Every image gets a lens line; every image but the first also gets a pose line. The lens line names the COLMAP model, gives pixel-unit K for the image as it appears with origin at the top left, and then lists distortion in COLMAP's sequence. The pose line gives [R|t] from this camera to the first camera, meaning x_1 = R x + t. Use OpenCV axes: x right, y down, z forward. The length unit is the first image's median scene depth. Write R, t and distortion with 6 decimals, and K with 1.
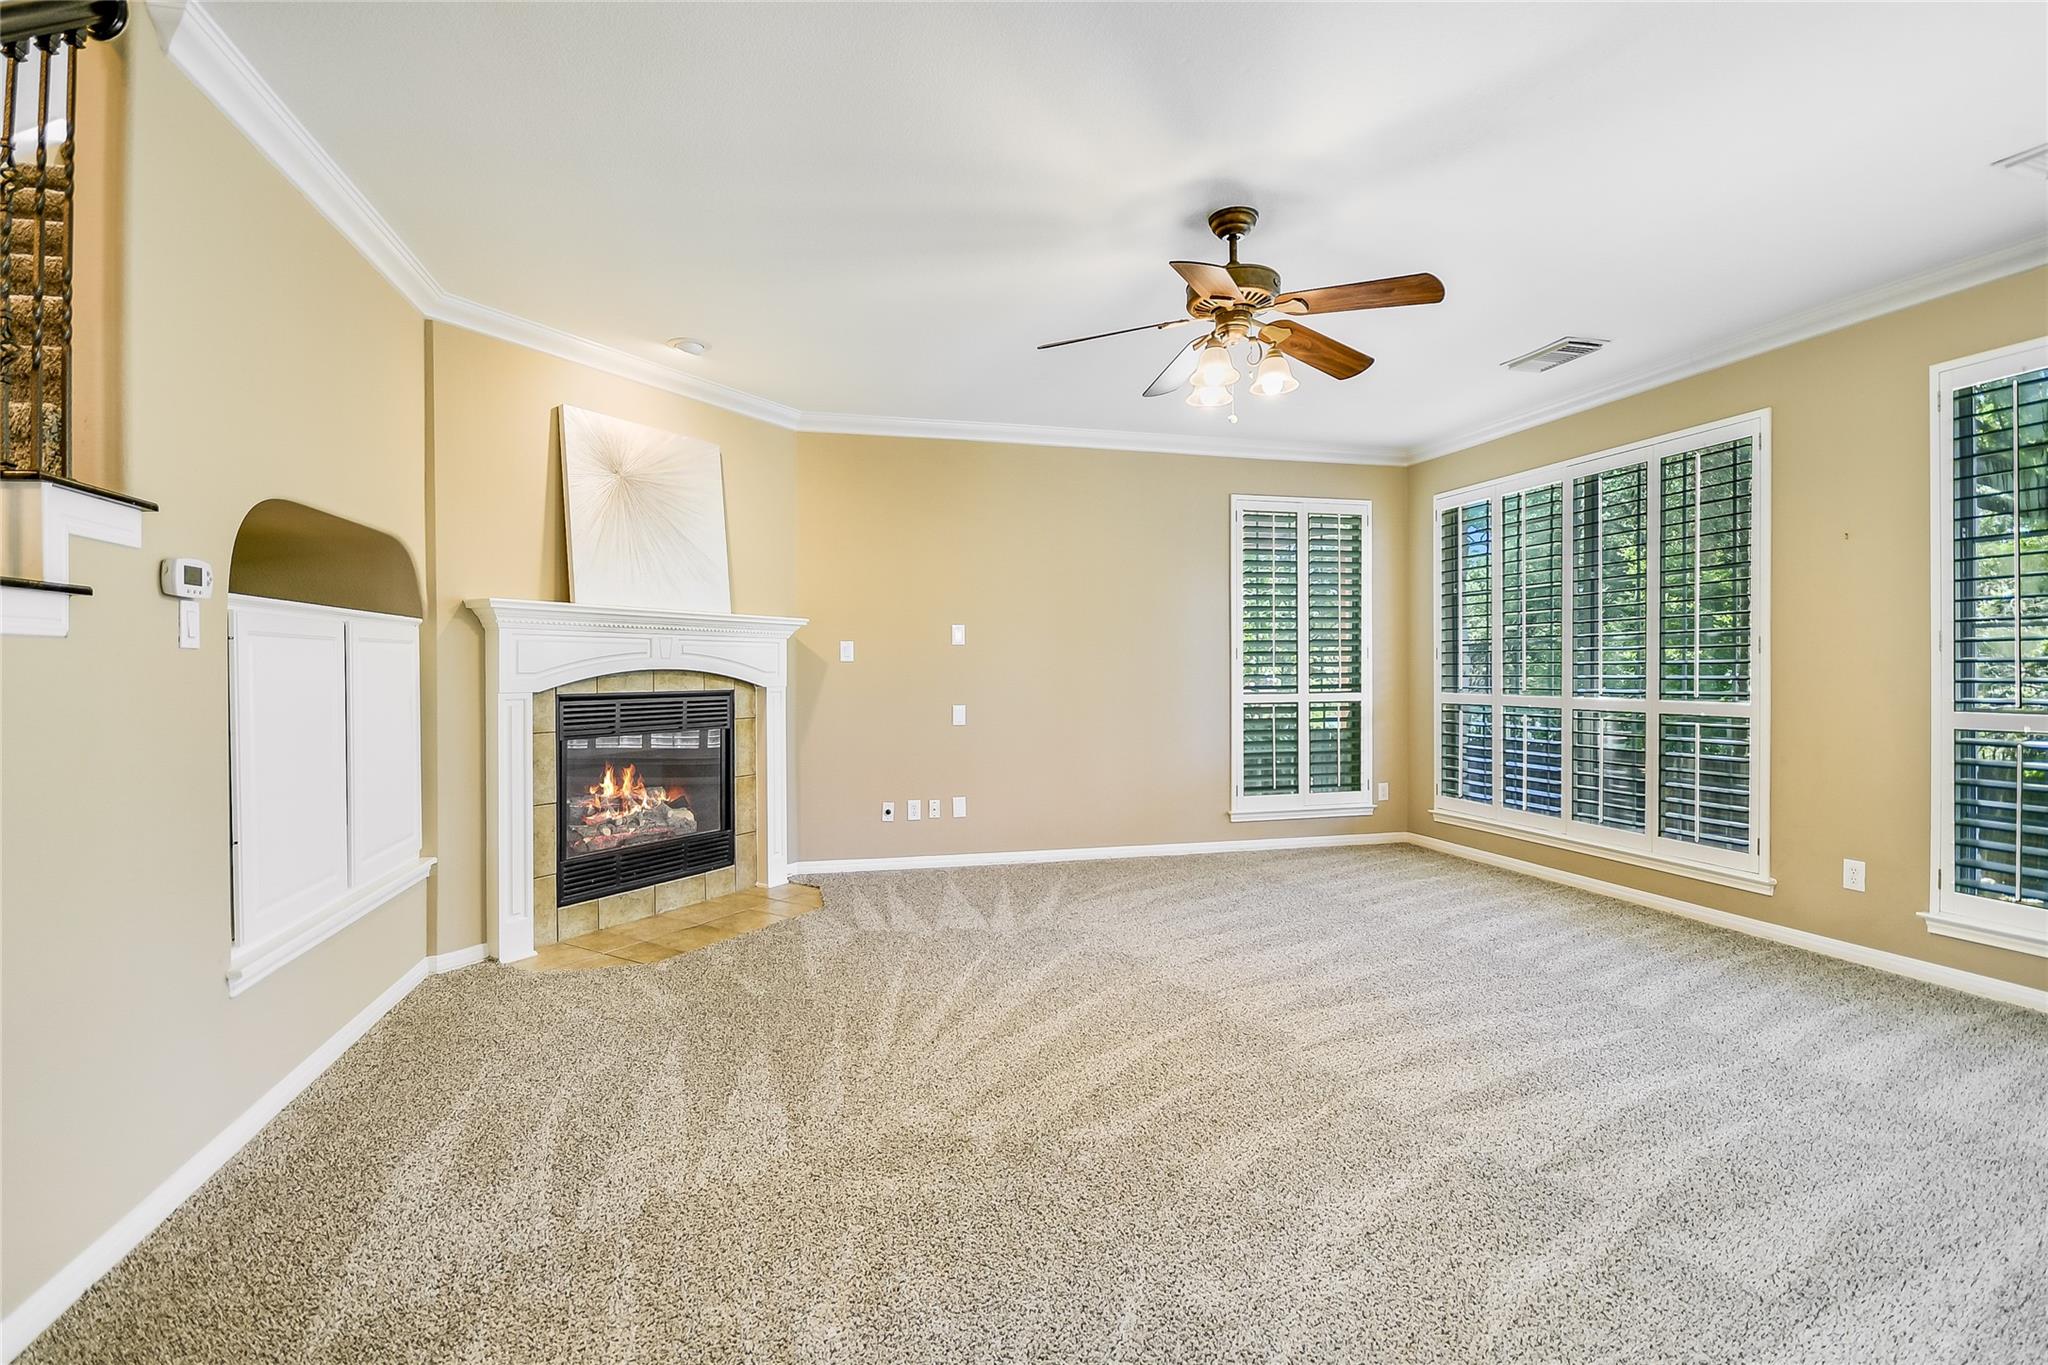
lens RADIAL K [[910.7, 0, 997.3], [0, 910.7, 673.9], [0, 0, 1]] dist [-0.003539, 0.000425]
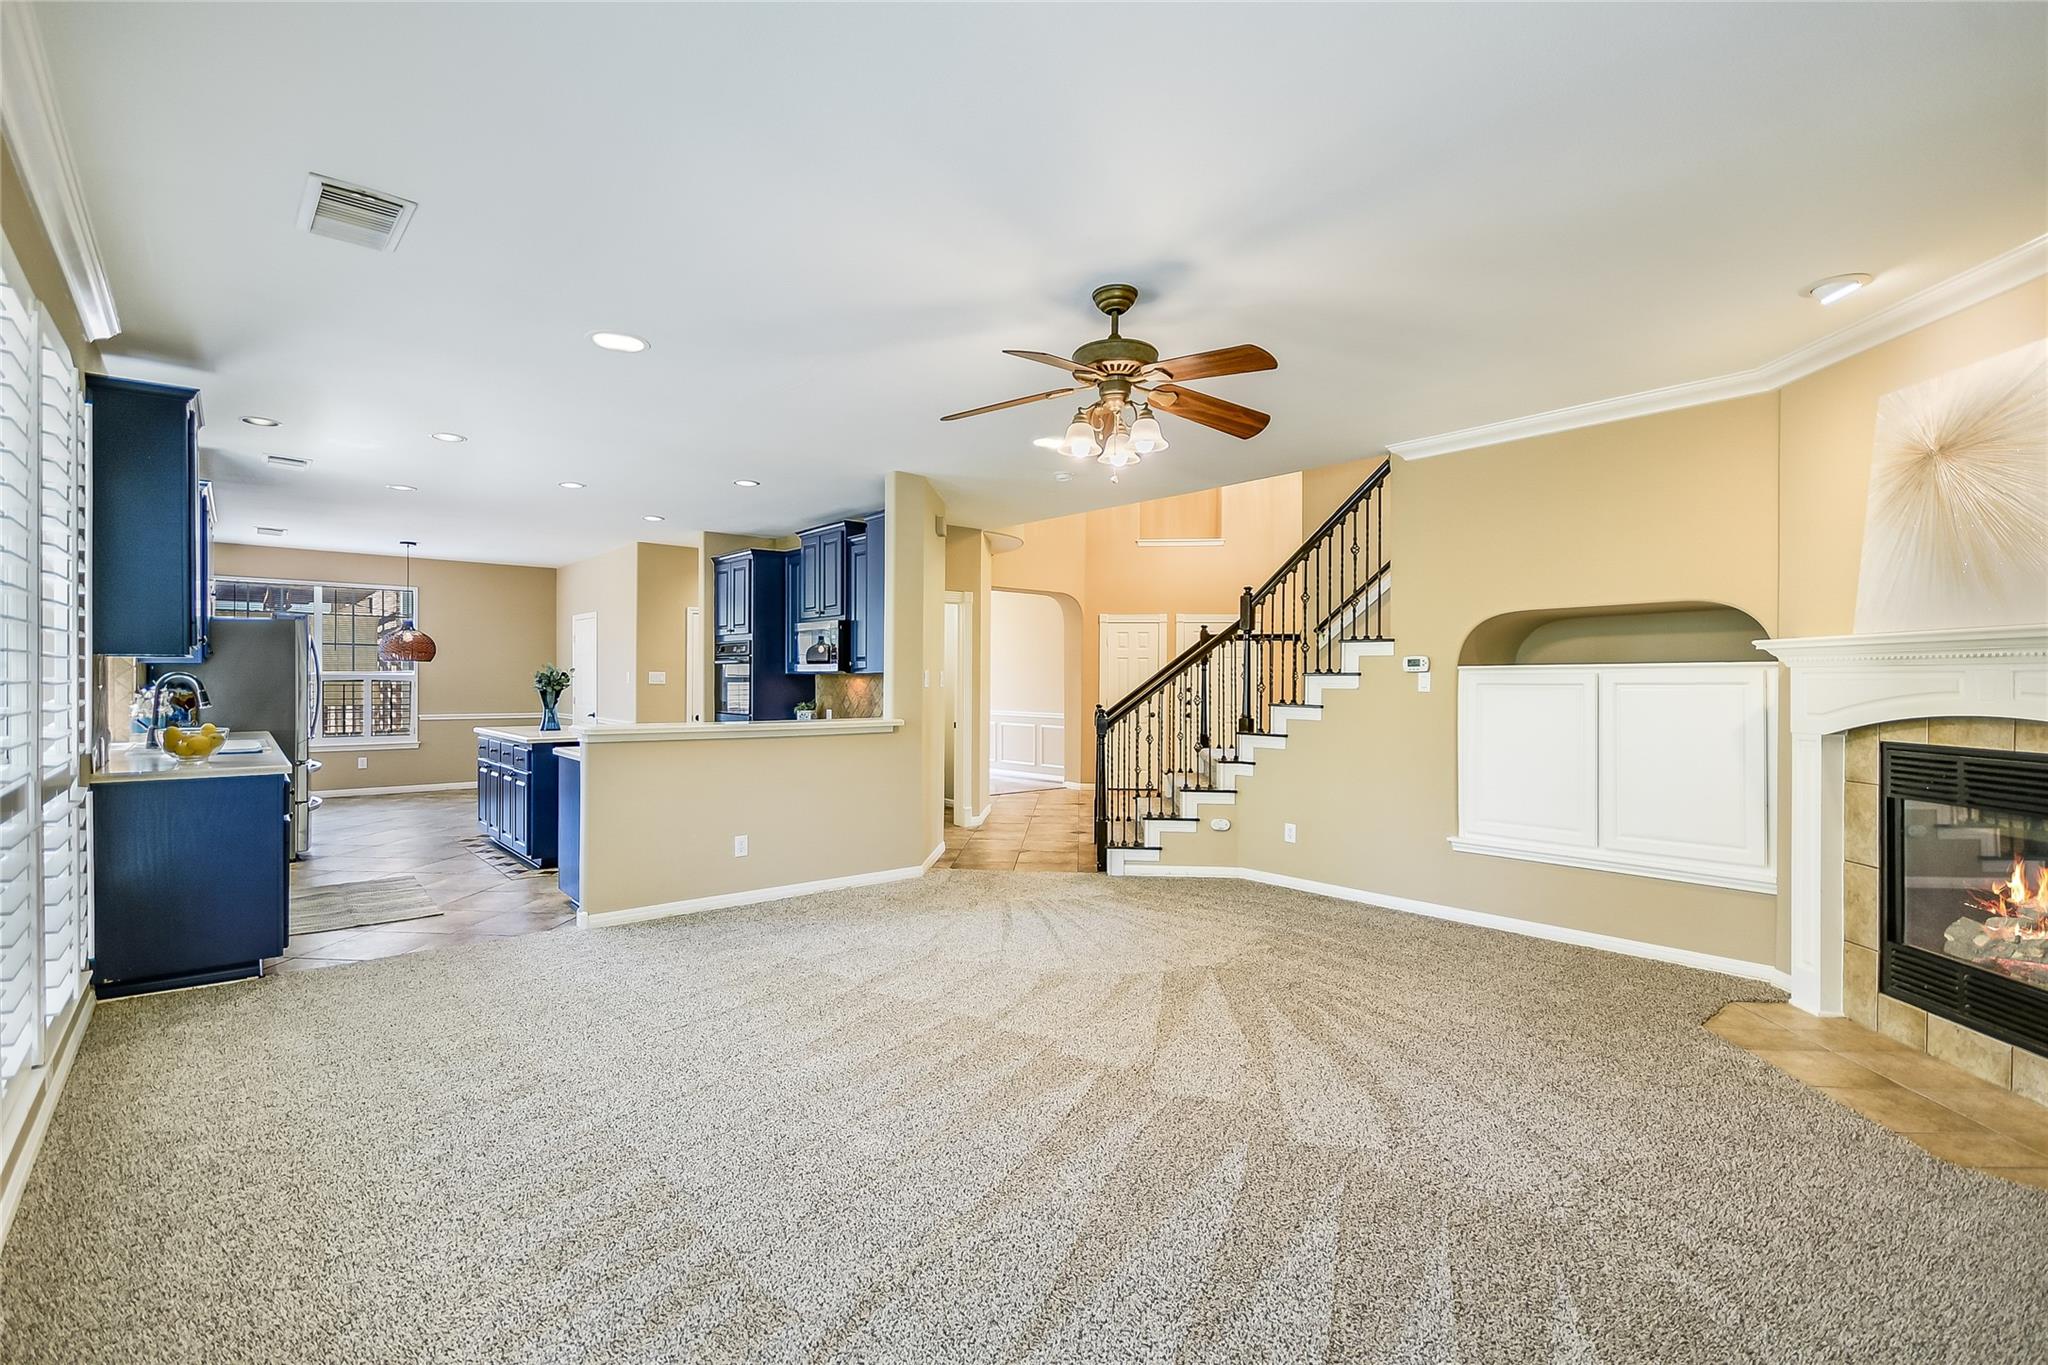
lens RADIAL K [[893.1, 0, 1024.0], [0, 893.1, 682.5], [0, 0, 1]] dist [0.002243, 0.000266]
pose [[-0.885761, -0.003814, -0.464126, 0.505598], [-0.007684, 0.999950, 0.006449, -0.025687], [0.464078, 0.009279, -0.885746, 1.130449]]
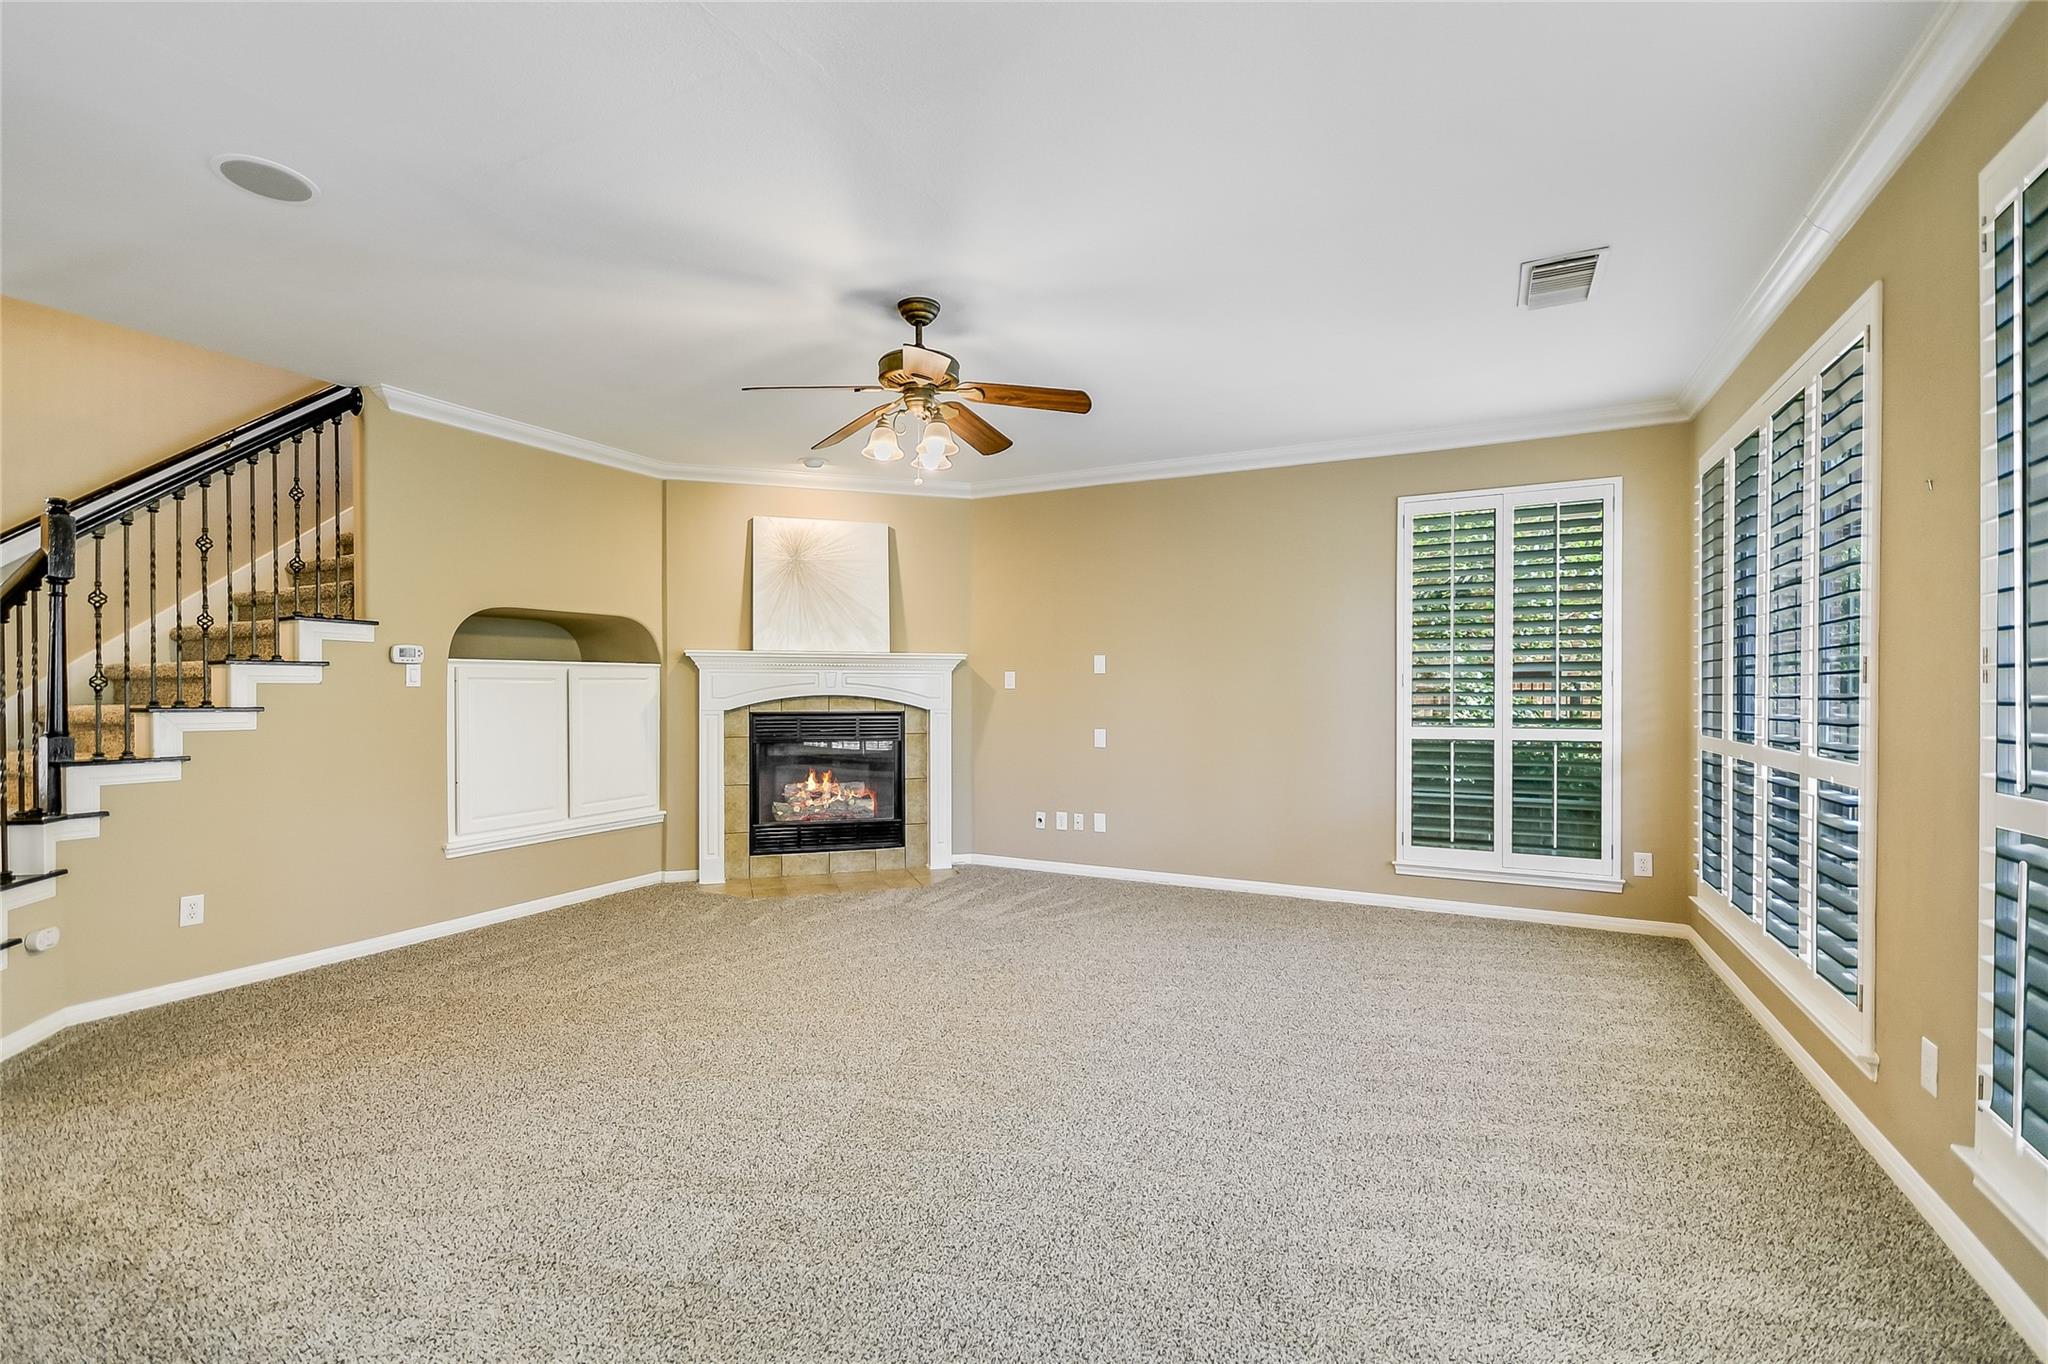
lens RADIAL K [[893.1, 0, 1024.0], [0, 893.1, 682.0], [0, 0, 1]] dist [0.002243, 0.000266]
pose [[0.763729, -0.002997, -0.645530, 0.661621], [-0.006744, 0.999898, -0.012622, -0.008990], [0.645502, 0.013993, 0.763631, 0.142203]]
